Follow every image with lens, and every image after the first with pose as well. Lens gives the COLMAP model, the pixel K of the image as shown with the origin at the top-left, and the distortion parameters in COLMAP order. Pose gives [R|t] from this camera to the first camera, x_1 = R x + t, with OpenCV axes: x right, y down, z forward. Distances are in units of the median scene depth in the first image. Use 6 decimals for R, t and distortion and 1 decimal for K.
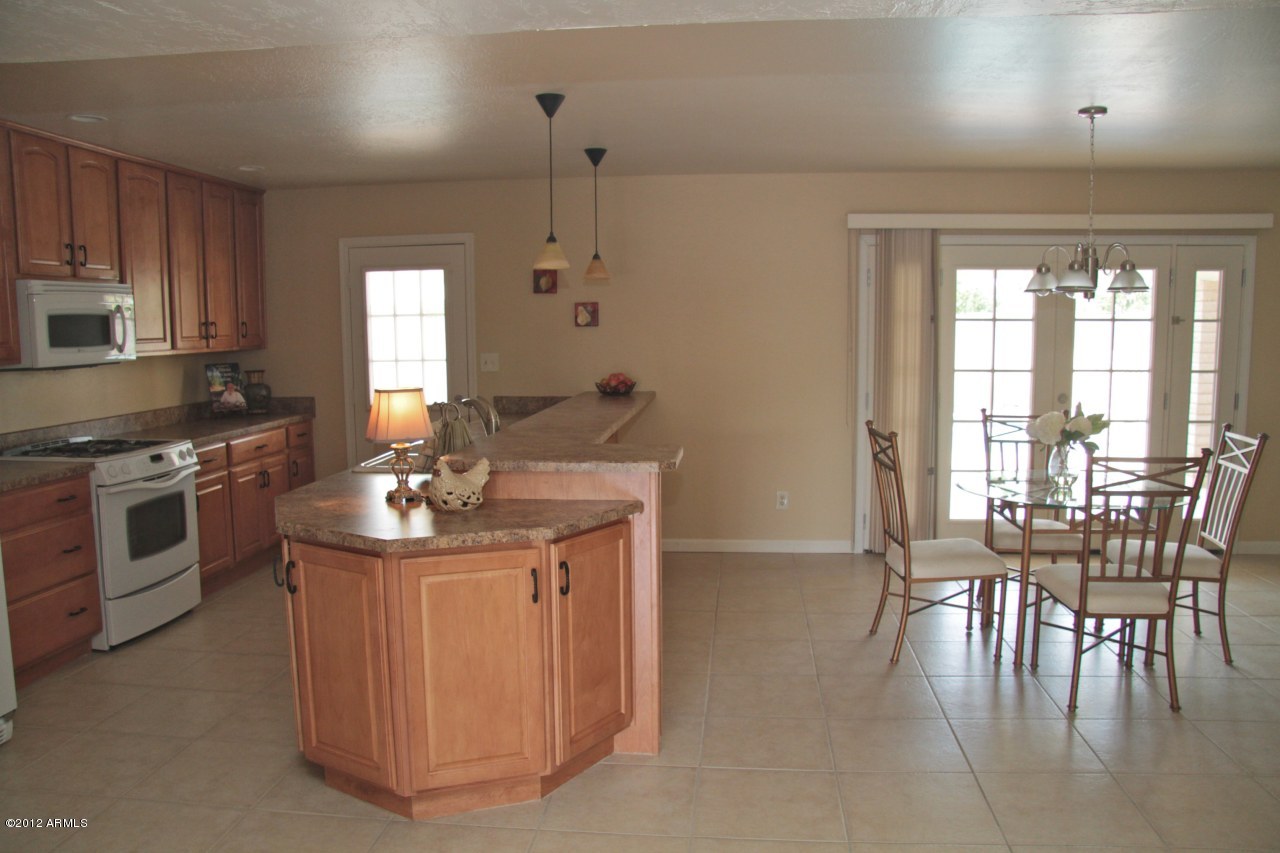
lens RADIAL K [[998.3, 0, 629.9], [0, 998.3, 440.4], [0, 0, 1]] dist [-0.182396, 0.158840]
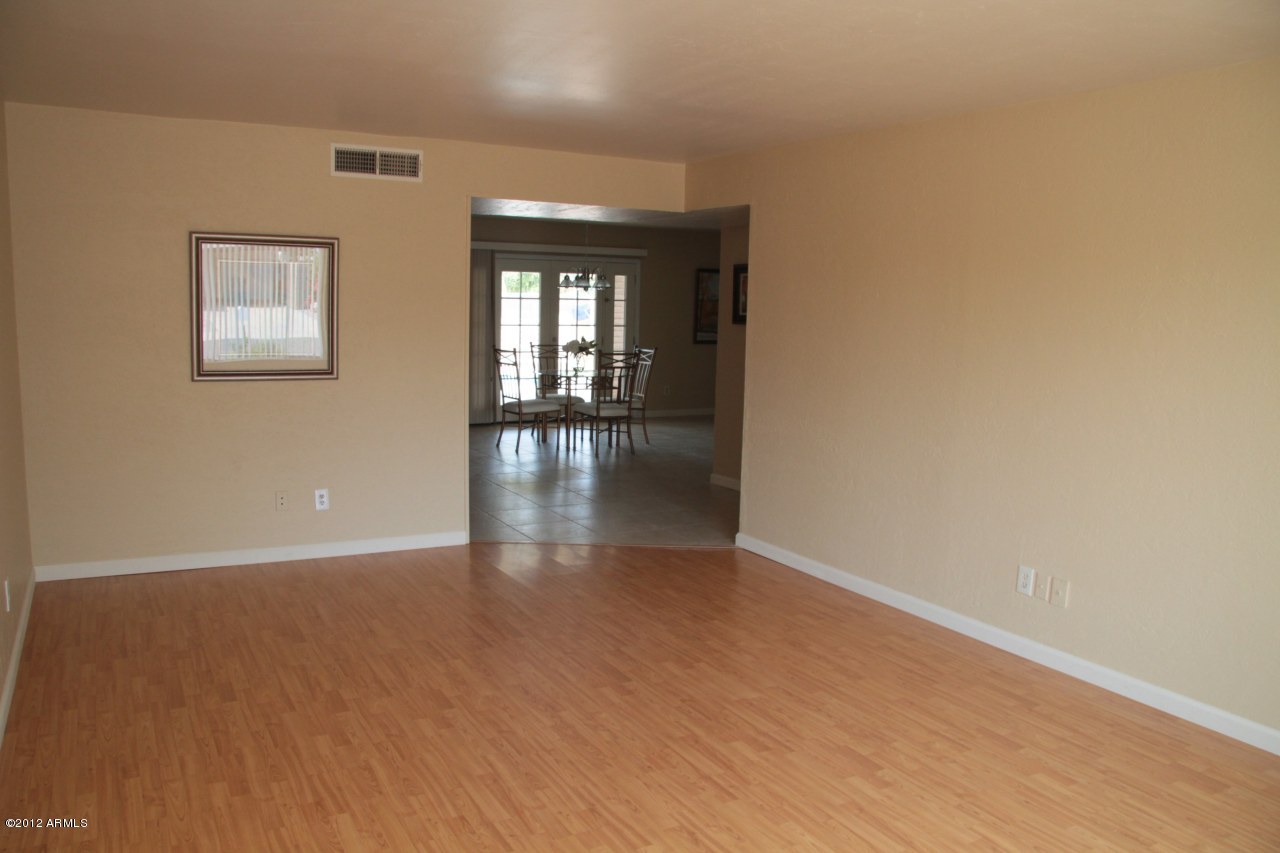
lens RADIAL K [[998.3, 0, 629.9], [0, 998.3, 440.4], [0, 0, 1]] dist [-0.182396, 0.158840]
pose [[0.814975, -0.049740, 0.577358, -0.595261], [0.036939, 0.998742, 0.033900, 0.096911], [-0.578318, -0.006300, 0.815787, -0.713728]]
